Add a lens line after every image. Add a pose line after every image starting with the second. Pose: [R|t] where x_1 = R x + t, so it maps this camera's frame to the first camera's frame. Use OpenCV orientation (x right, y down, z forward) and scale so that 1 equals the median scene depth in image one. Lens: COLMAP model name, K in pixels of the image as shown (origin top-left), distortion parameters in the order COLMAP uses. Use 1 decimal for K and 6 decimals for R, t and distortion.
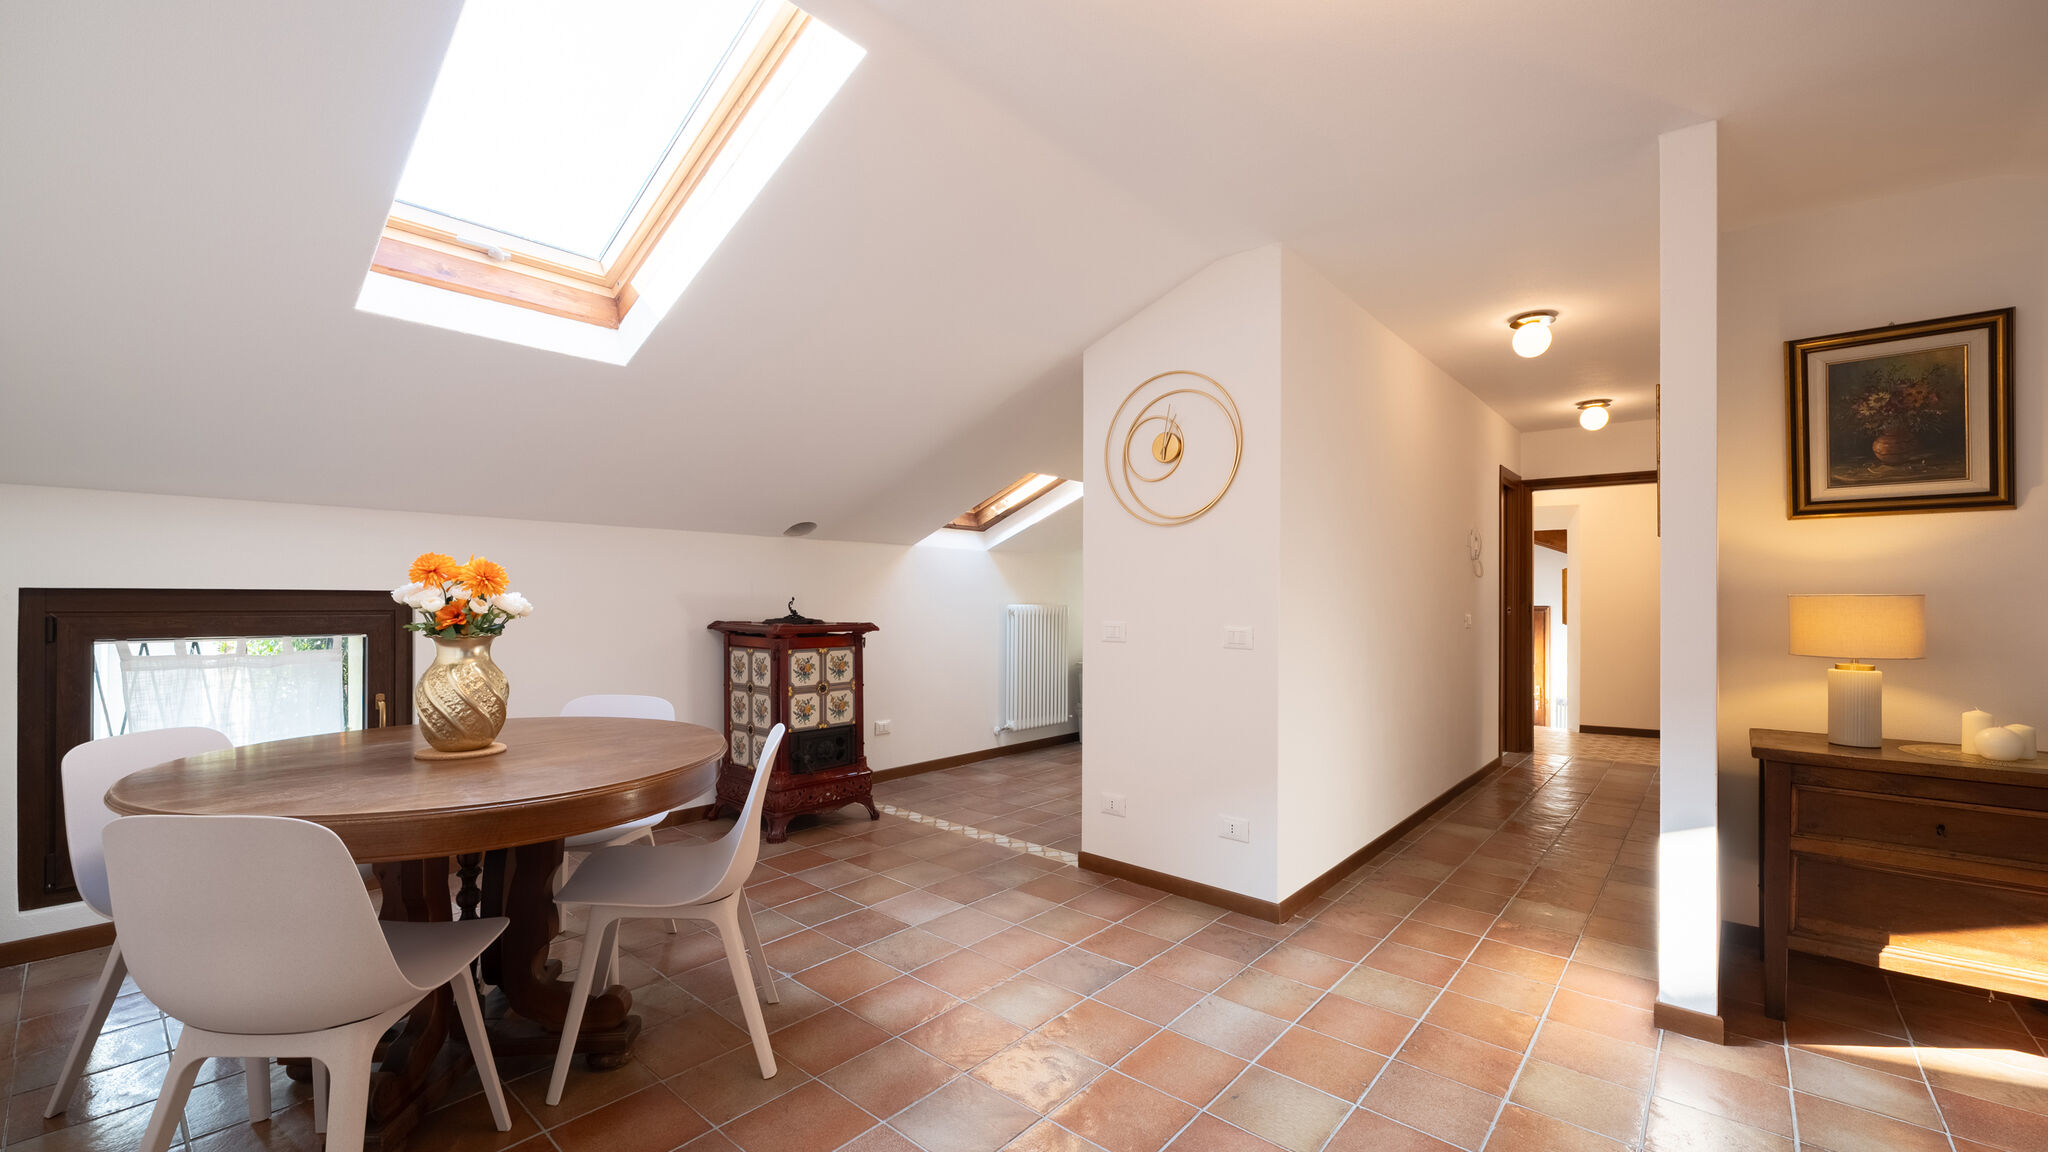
lens RADIAL K [[821.2, 0, 1026.8], [0, 821.2, 568.2], [0, 0, 1]] dist [0.001894, -0.000058]
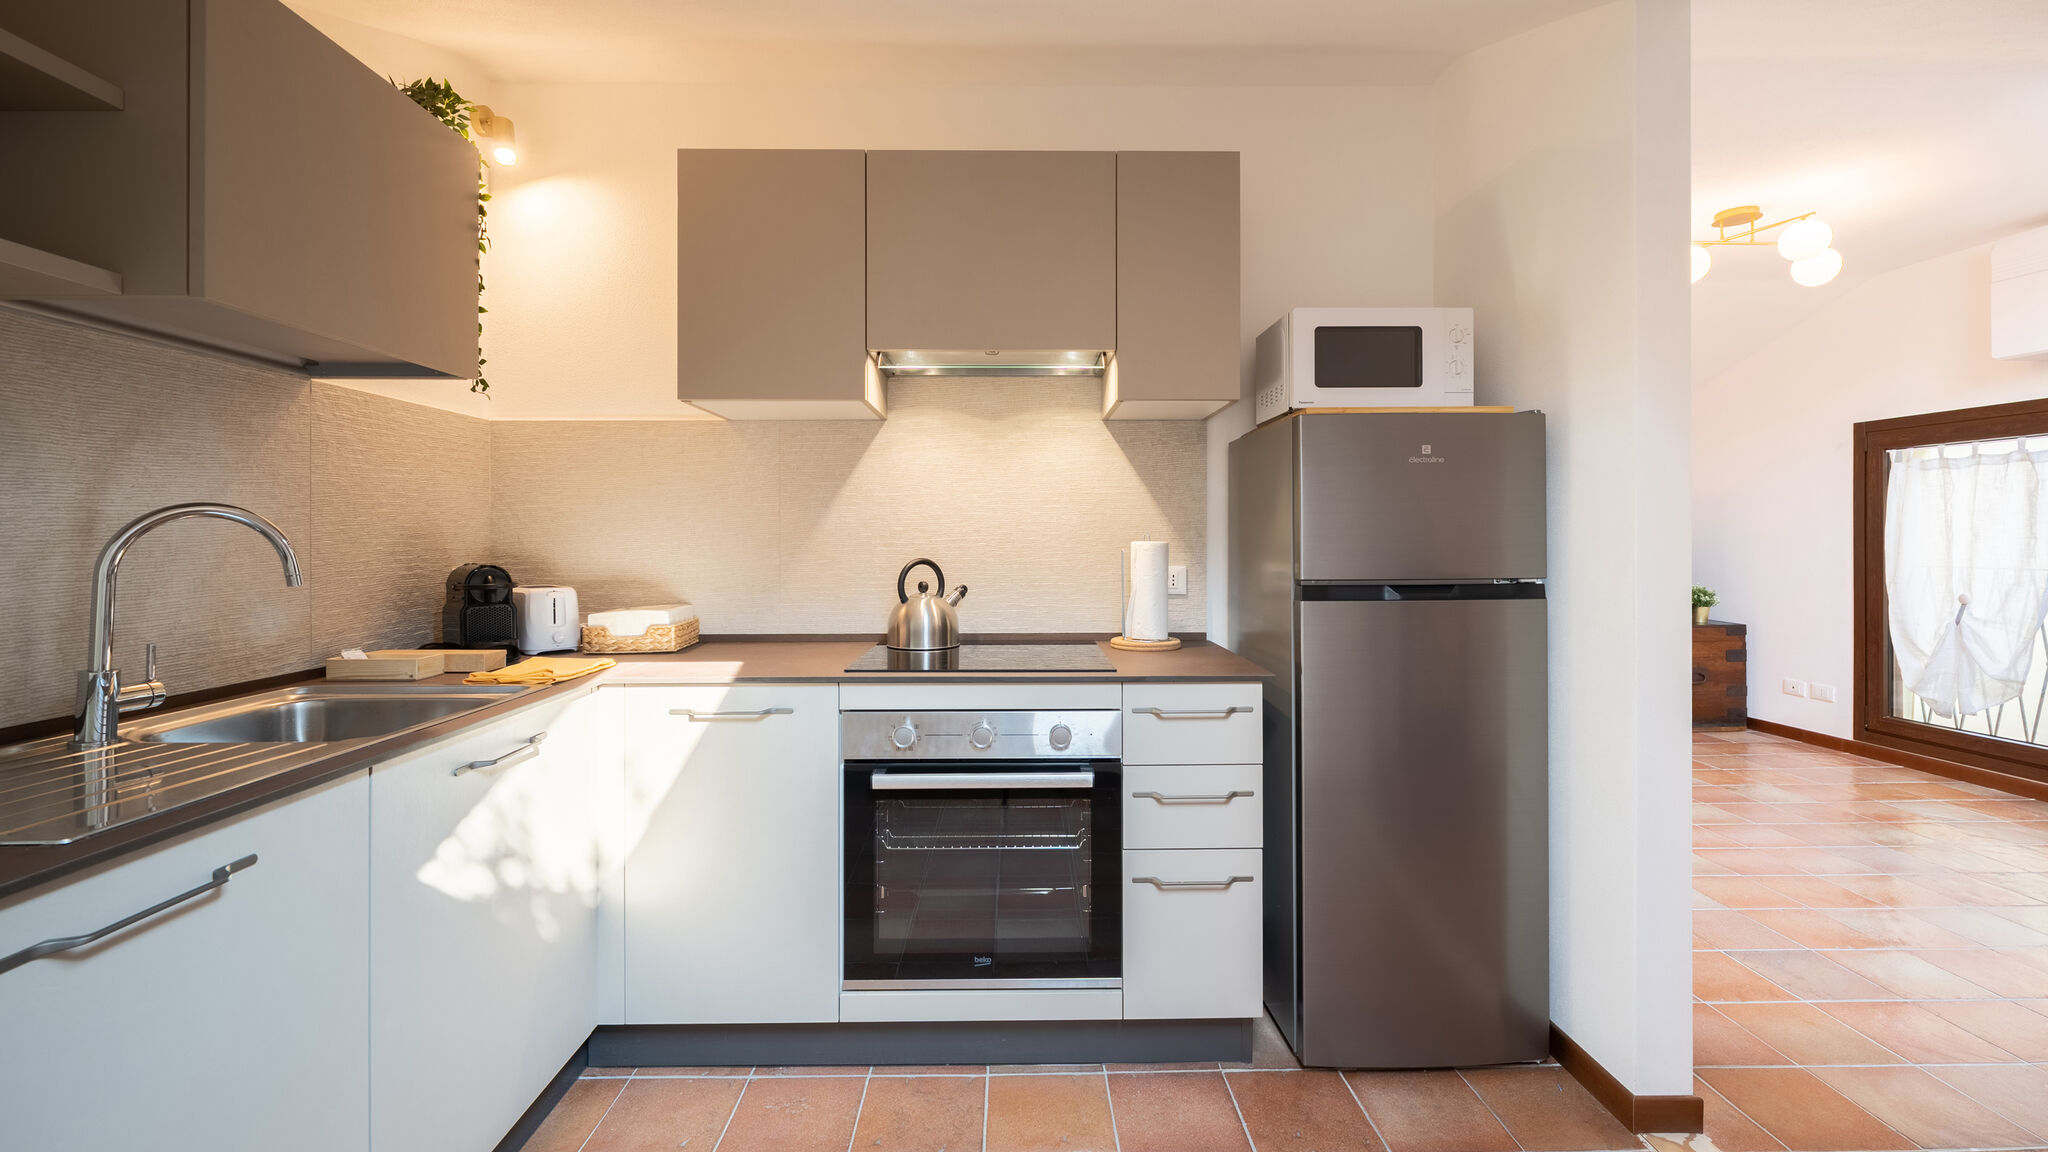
lens RADIAL K [[835.5, 0, 1024.0], [0, 835.5, 530.3], [0, 0, 1]] dist [-0.001524, -0.000352]
pose [[-0.652234, -0.001741, 0.758016, -0.052656], [-0.029528, 0.999297, -0.023112, 0.066909], [-0.757443, -0.037457, -0.651826, 1.958750]]
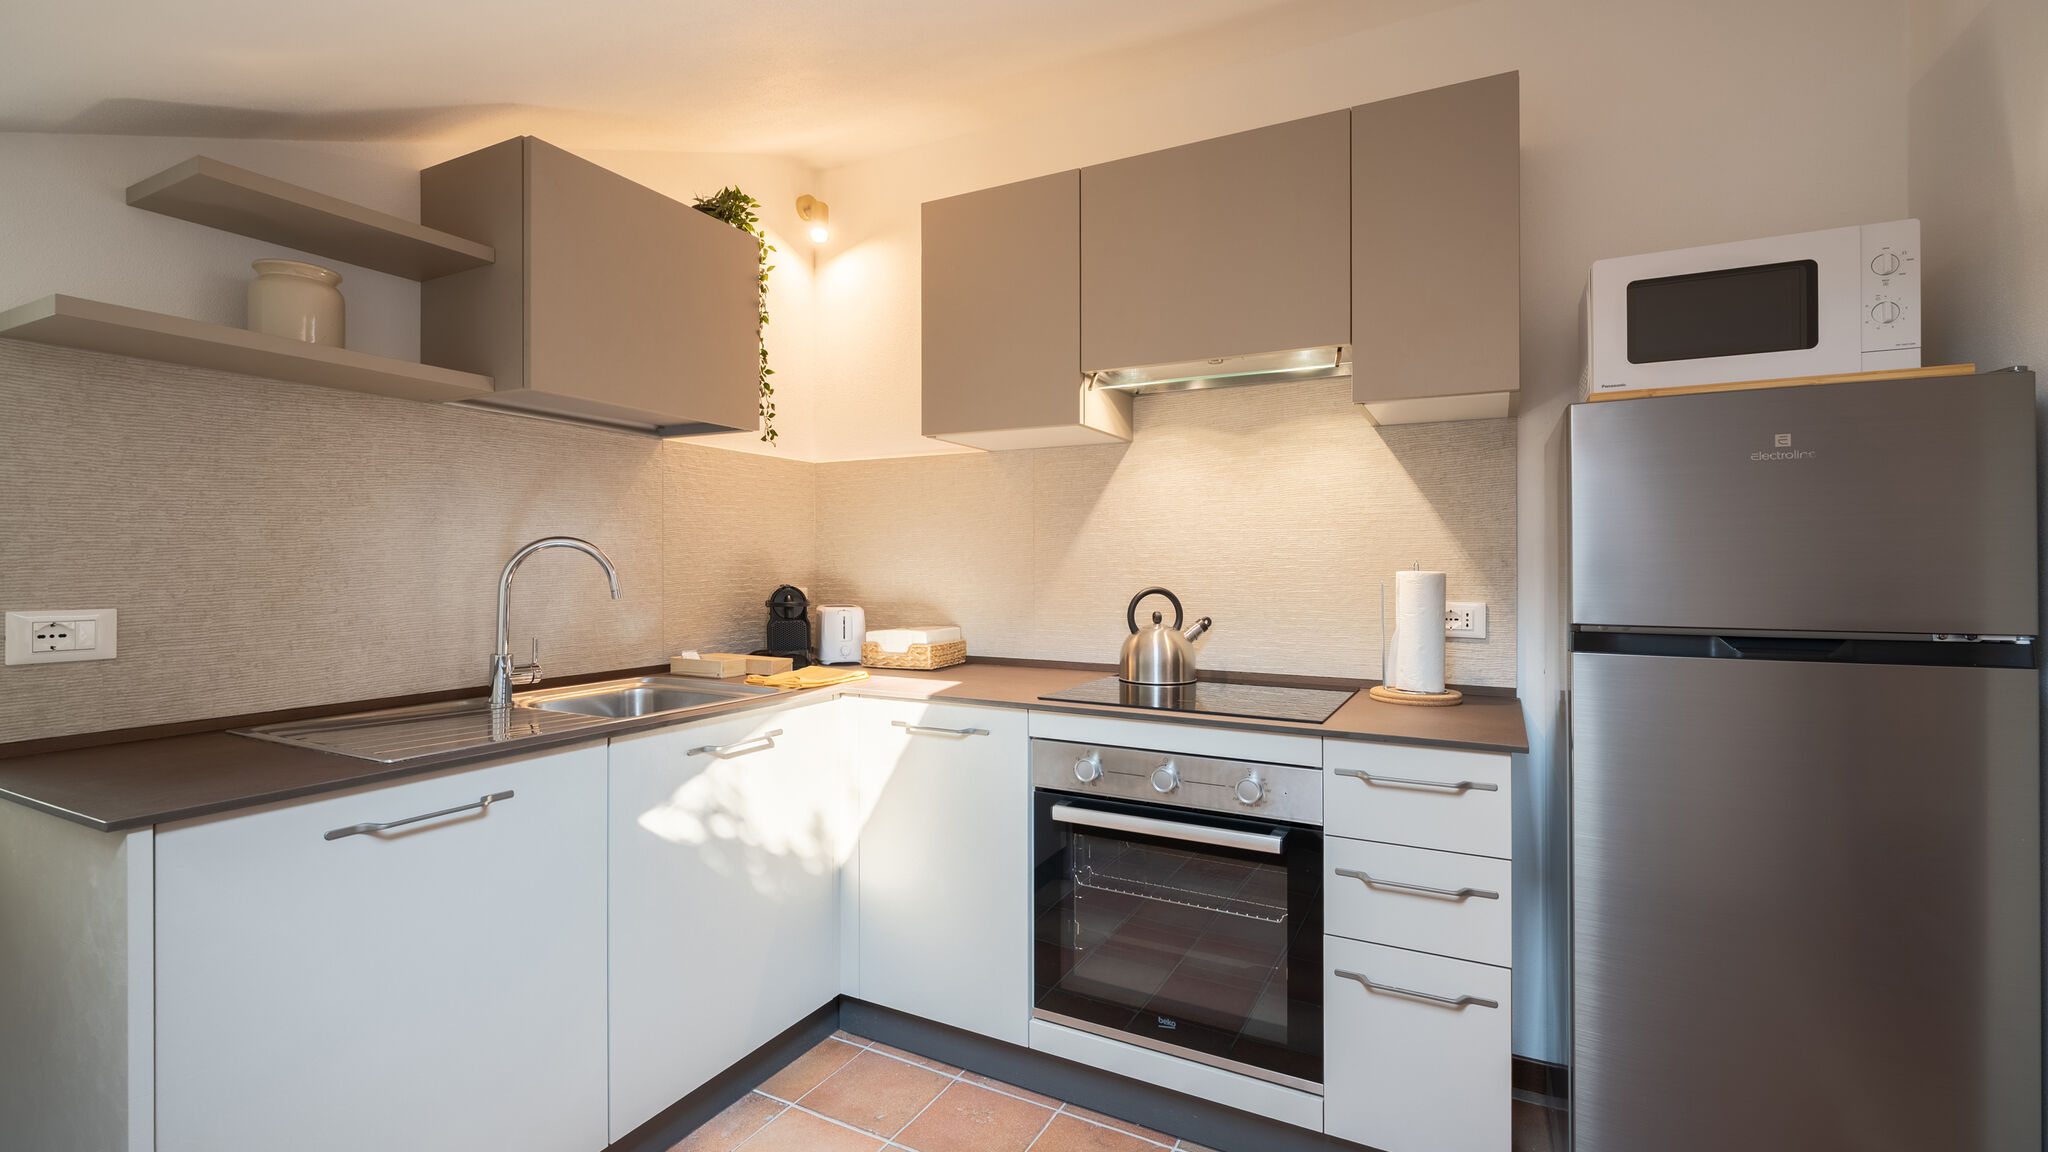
lens RADIAL K [[891.1, 0, 1026.8], [0, 891.1, 558.5], [0, 0, 1]] dist [-0.002240, -0.000493]
pose [[-0.208164, -0.003519, 0.978088, -0.140963], [-0.038324, 0.999255, -0.004562, 0.060657], [-0.977343, -0.038434, -0.208144, 1.796808]]
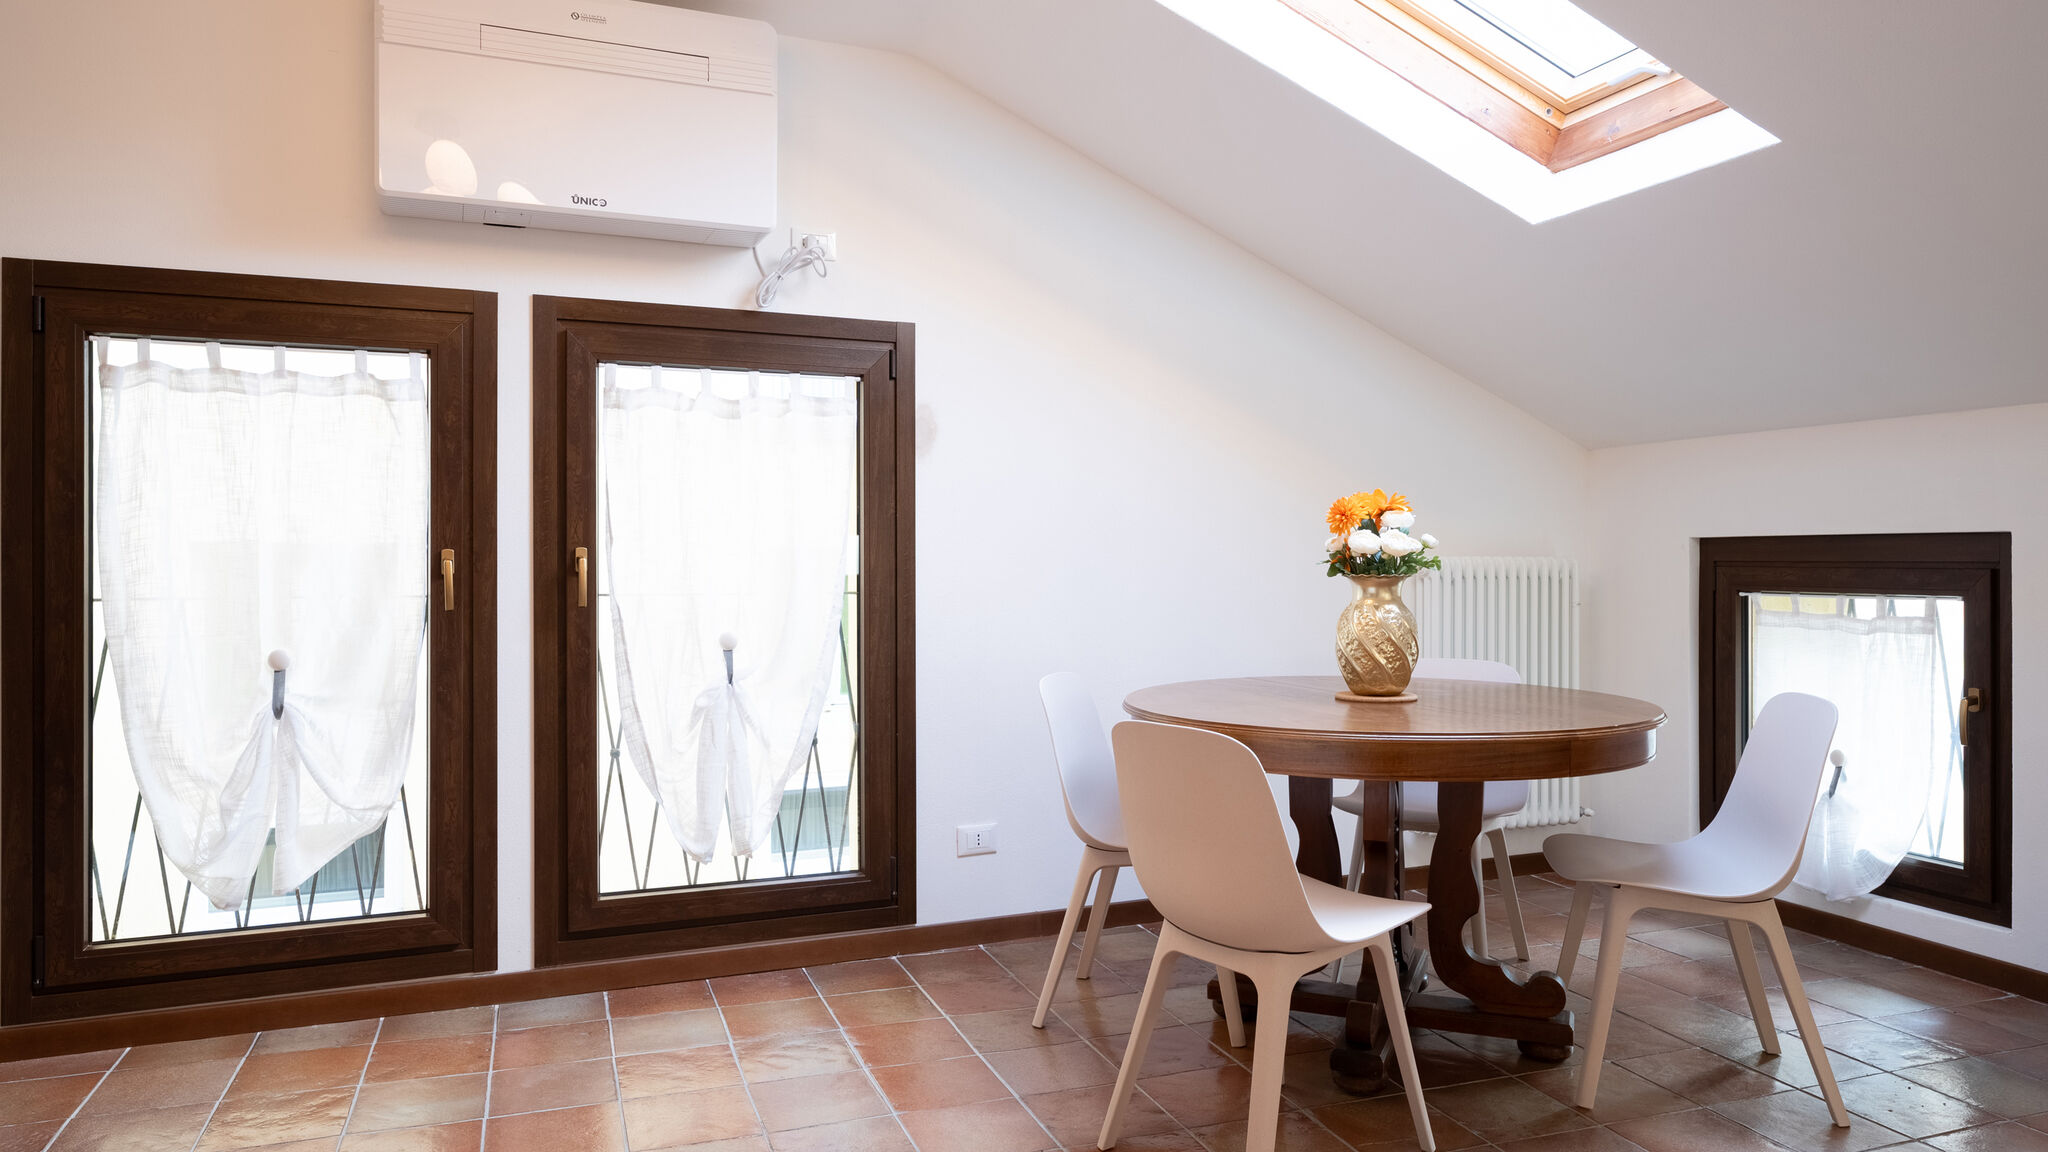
lens RADIAL K [[1366.2, 0, 1015.9], [0, 1366.2, 557.3], [0, 0, 1]] dist [0.000266, 0.000237]
pose [[-0.509328, -0.008122, -0.860534, 0.613023], [0.024880, 0.999398, -0.024159, 0.060366], [0.860212, -0.033715, -0.508820, 0.989727]]
